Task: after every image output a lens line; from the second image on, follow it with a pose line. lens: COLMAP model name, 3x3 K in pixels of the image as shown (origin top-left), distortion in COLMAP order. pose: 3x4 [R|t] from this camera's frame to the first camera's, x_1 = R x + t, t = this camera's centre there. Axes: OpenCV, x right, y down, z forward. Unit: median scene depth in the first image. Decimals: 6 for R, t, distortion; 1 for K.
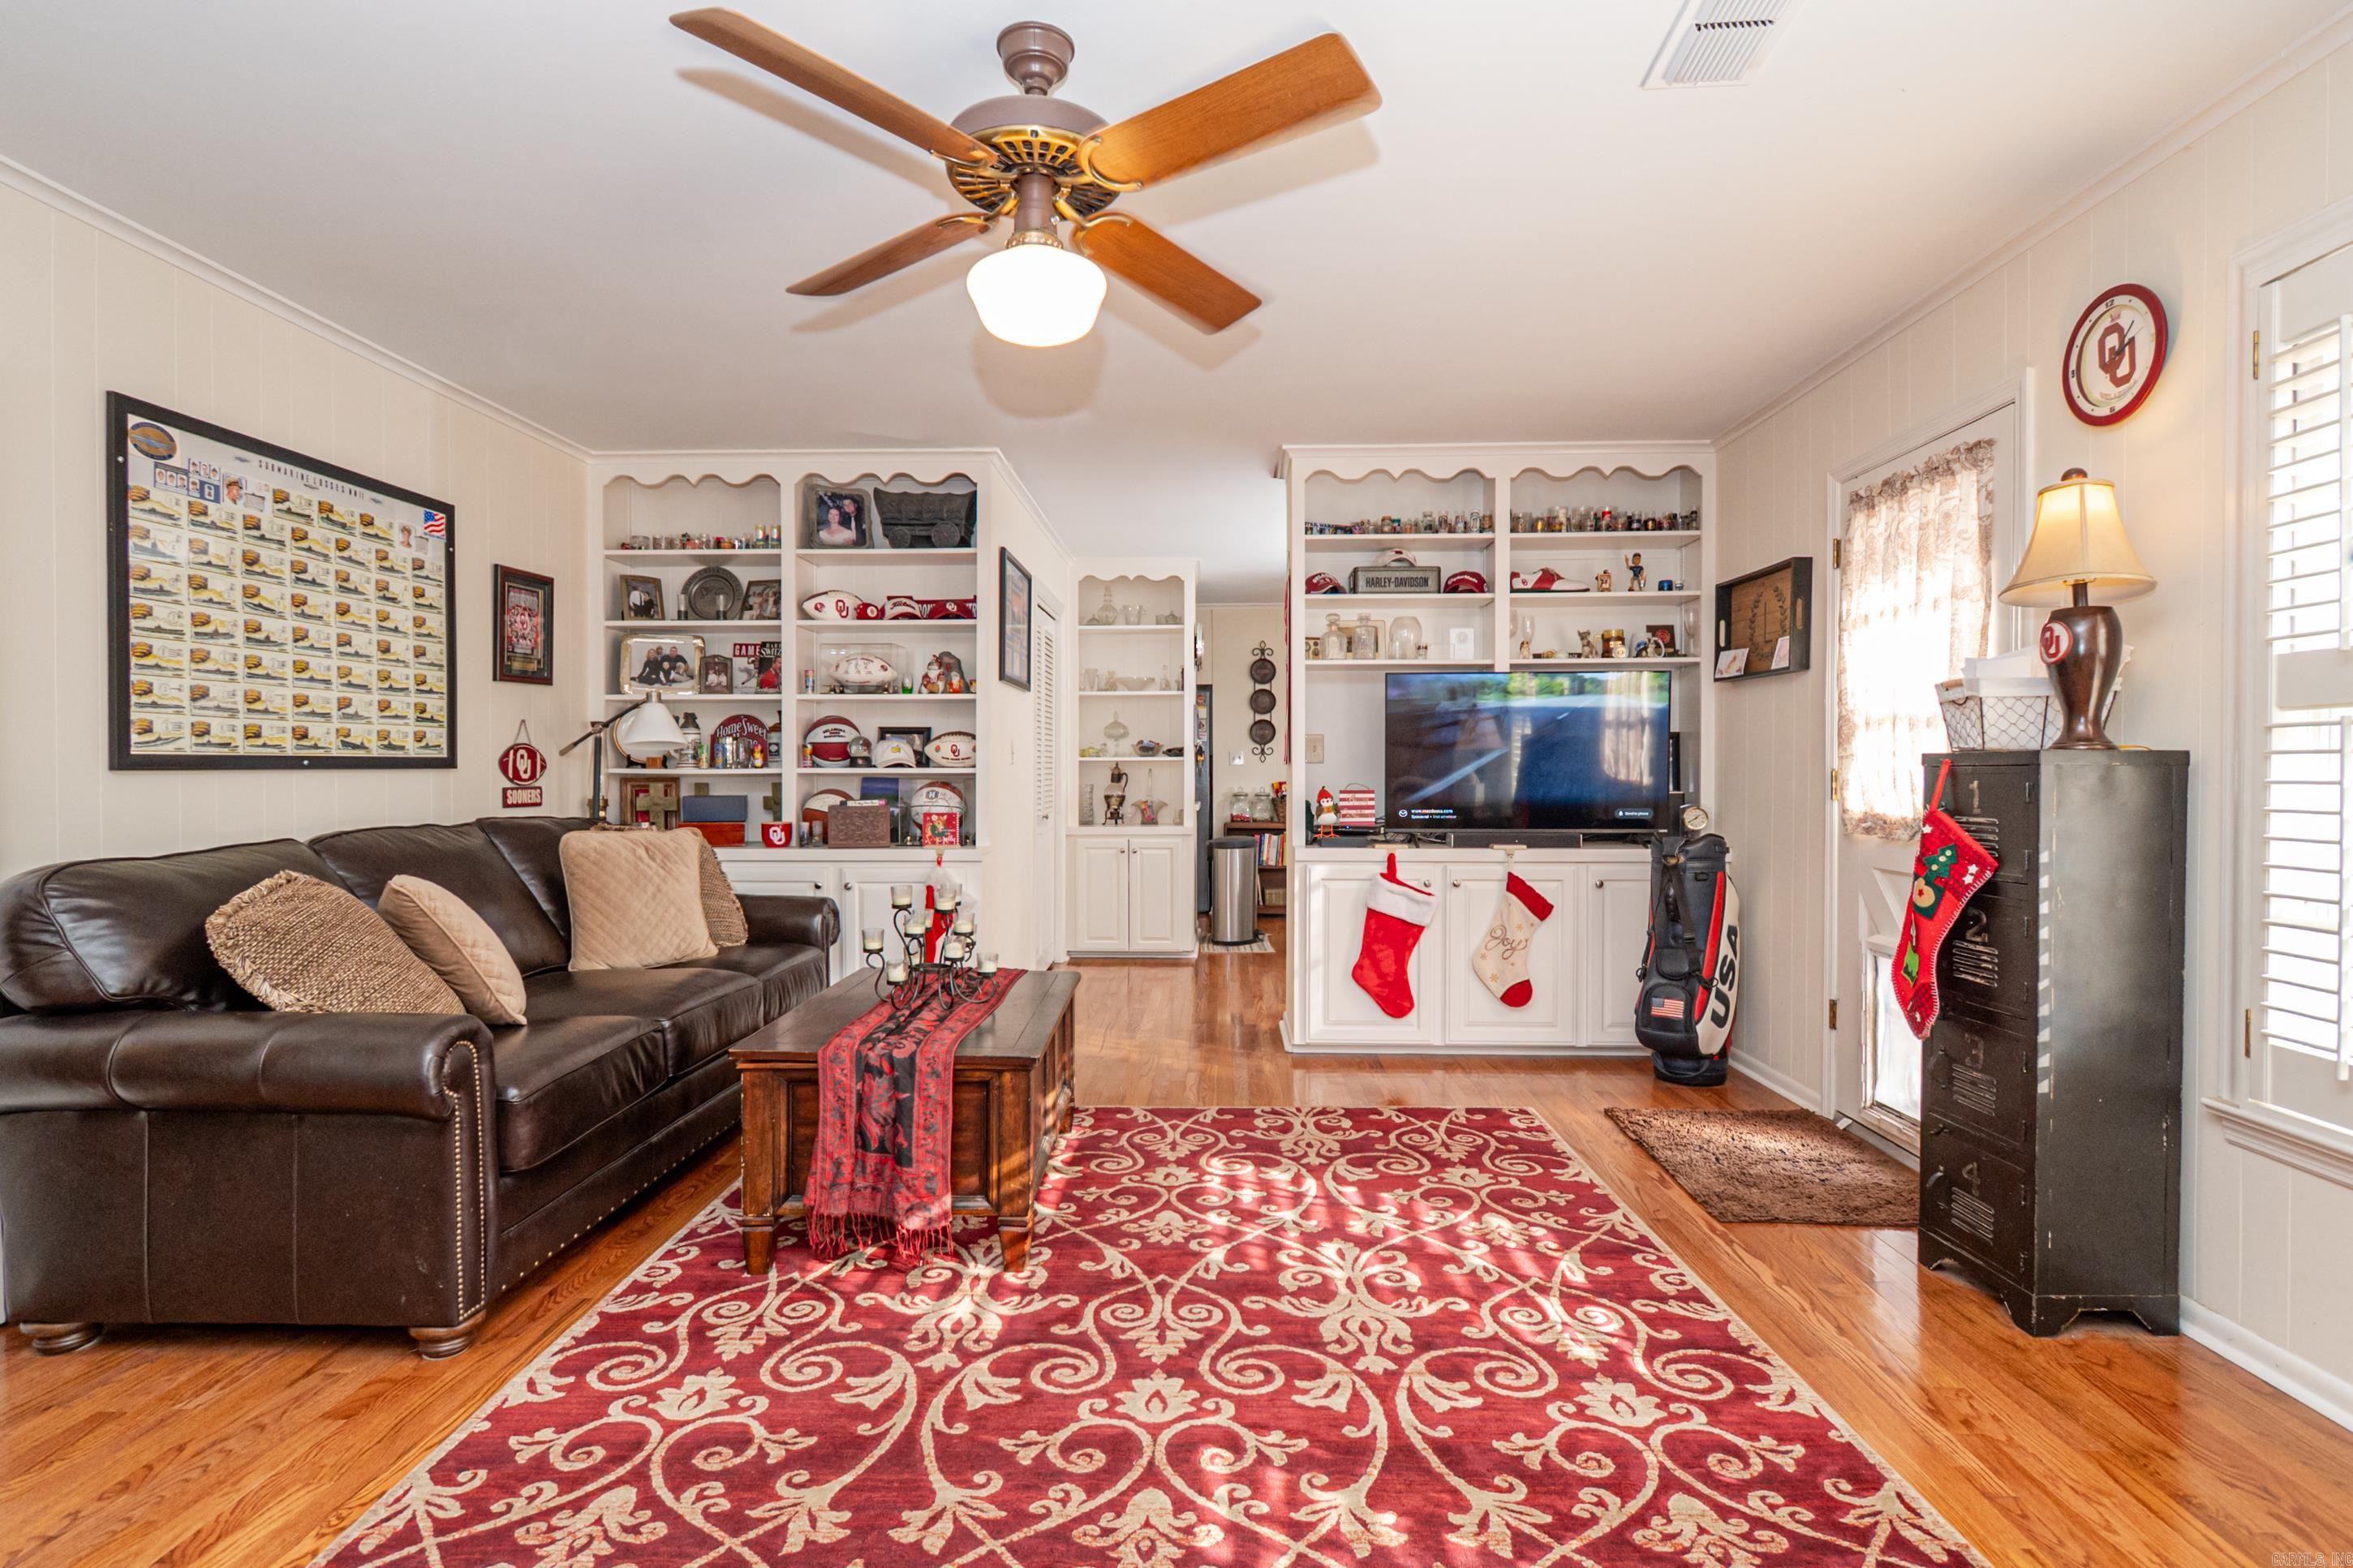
lens RADIAL K [[1137.4, 0, 1180.0], [0, 1137.4, 782.3], [0, 0, 1]] dist [0.001811, -0.000015]
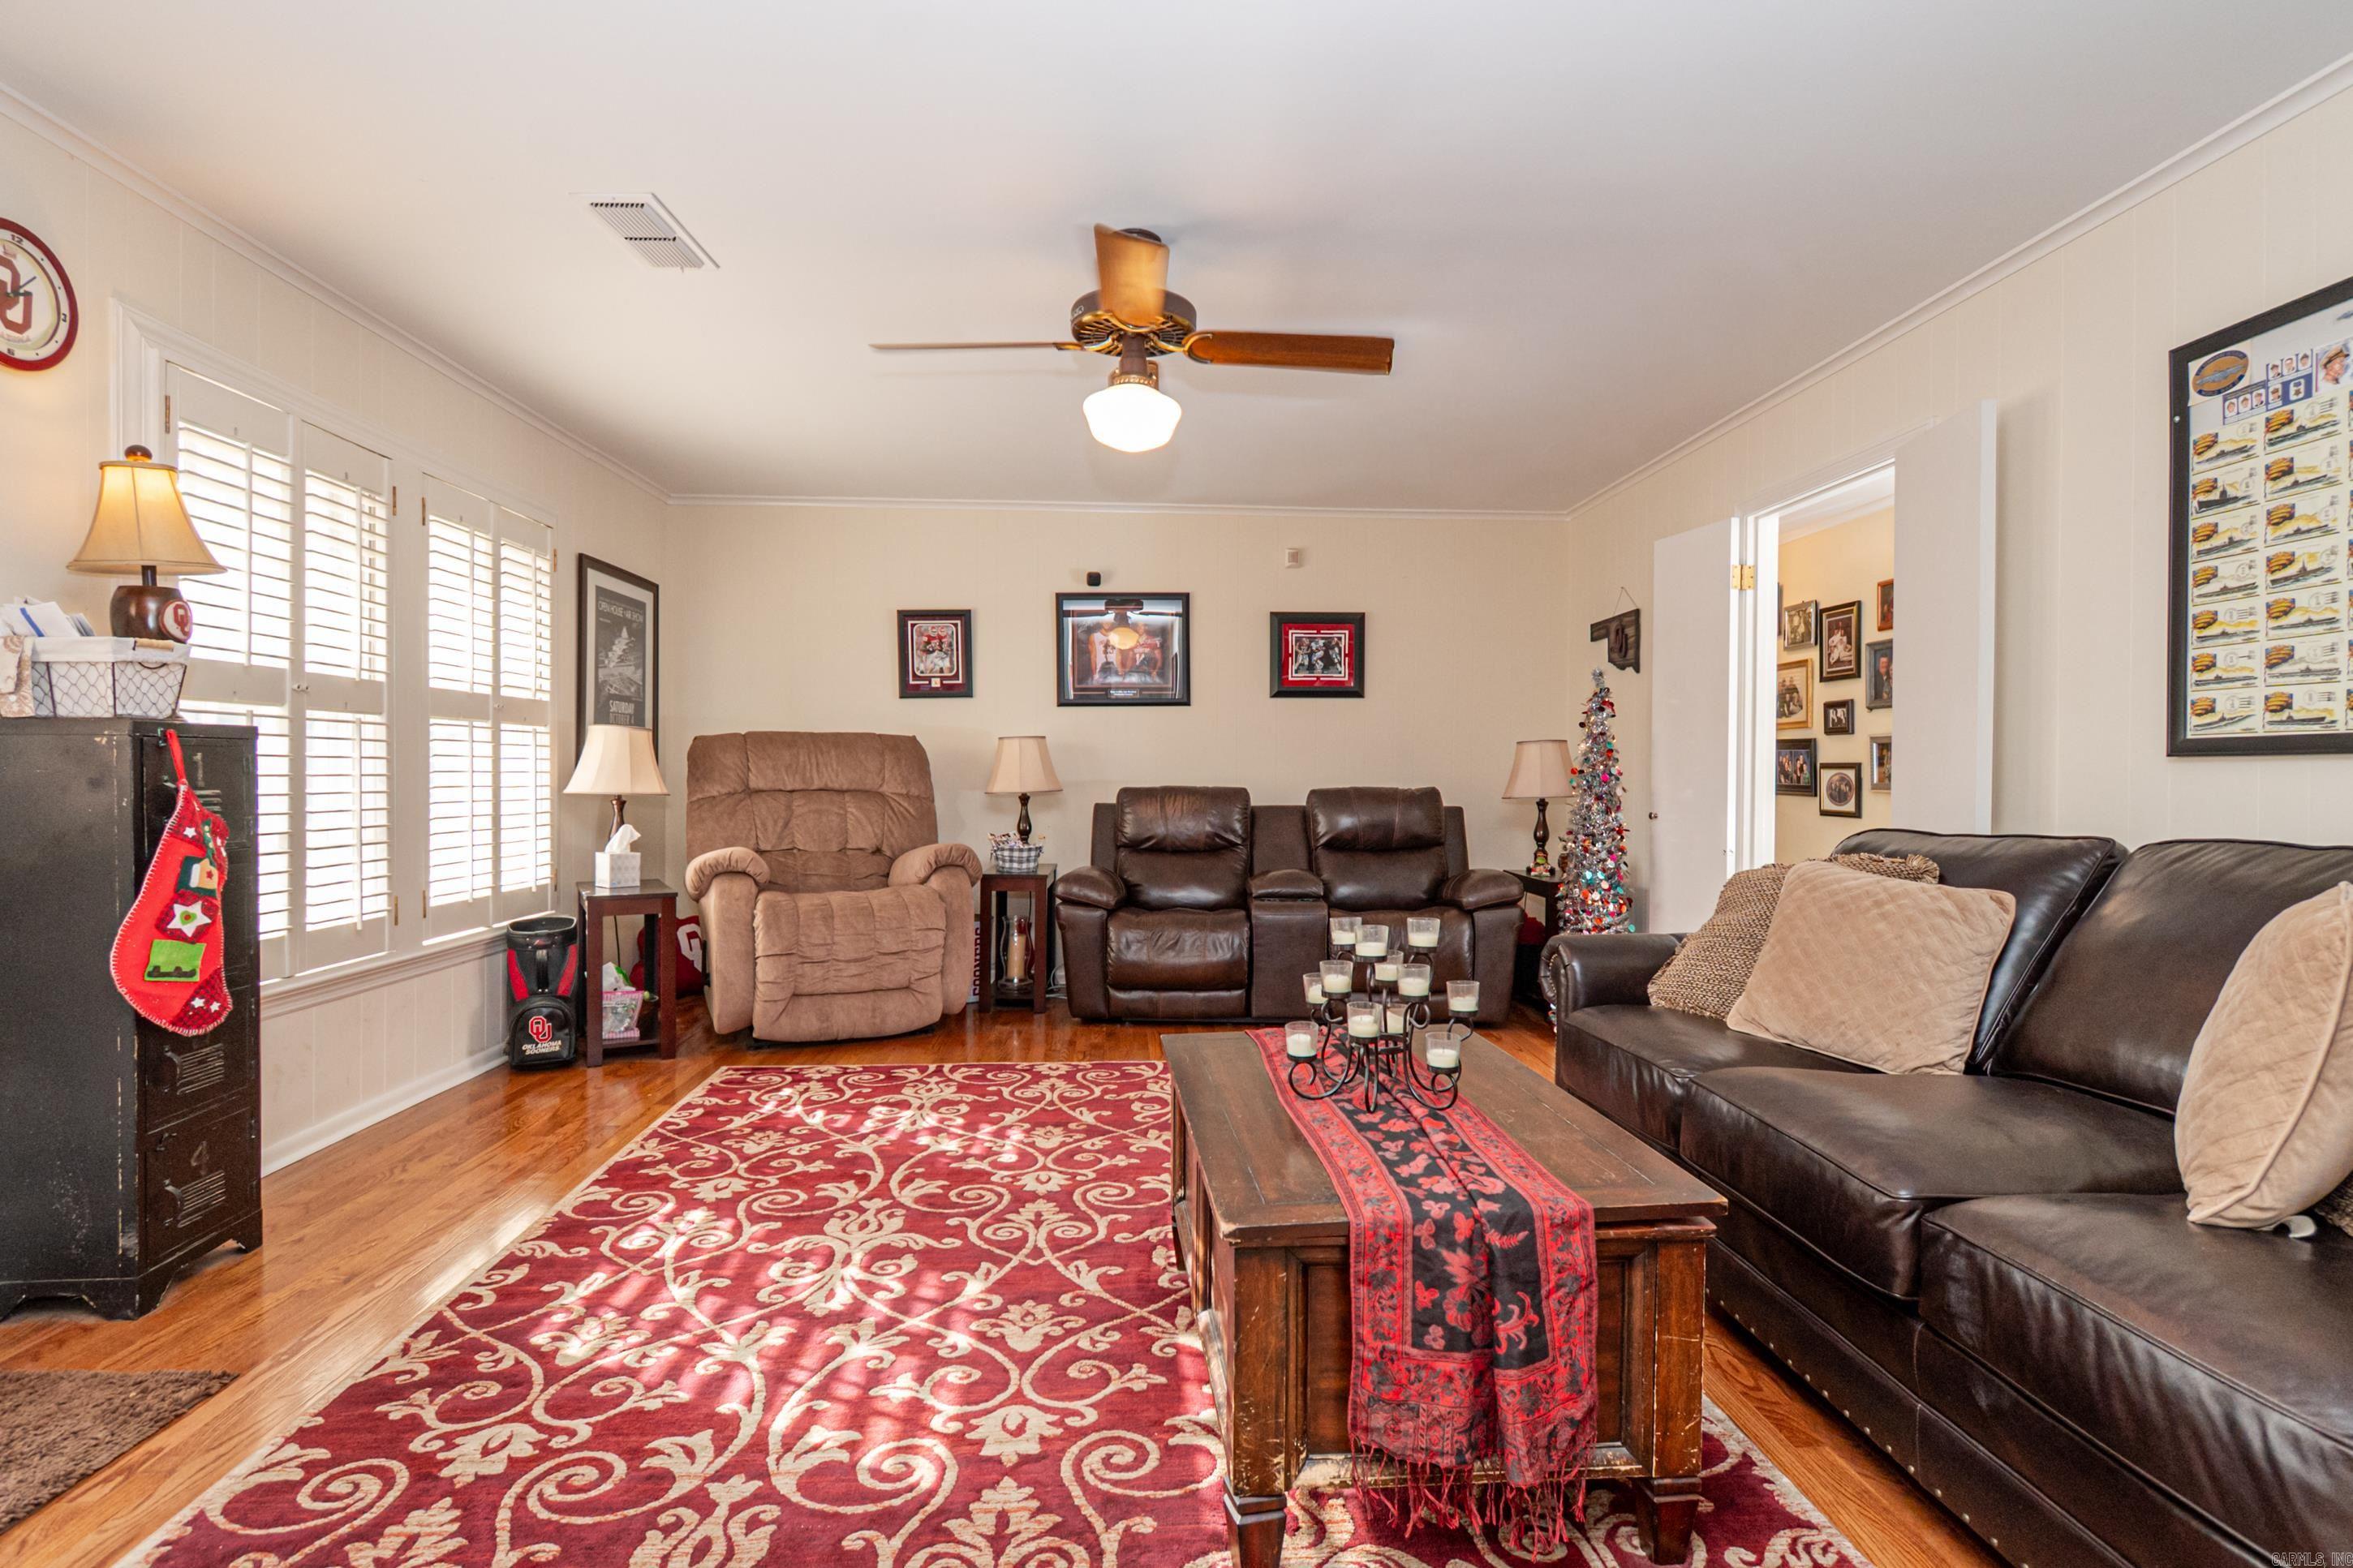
lens RADIAL K [[1137.4, 0, 1180.0], [0, 1137.4, 782.3], [0, 0, 1]] dist [0.001811, -0.000015]
pose [[-0.995764, -0.006366, -0.091722, -0.043326], [-0.008113, 0.999793, 0.018685, -0.000530], [0.091584, 0.019350, -0.995609, 1.825866]]
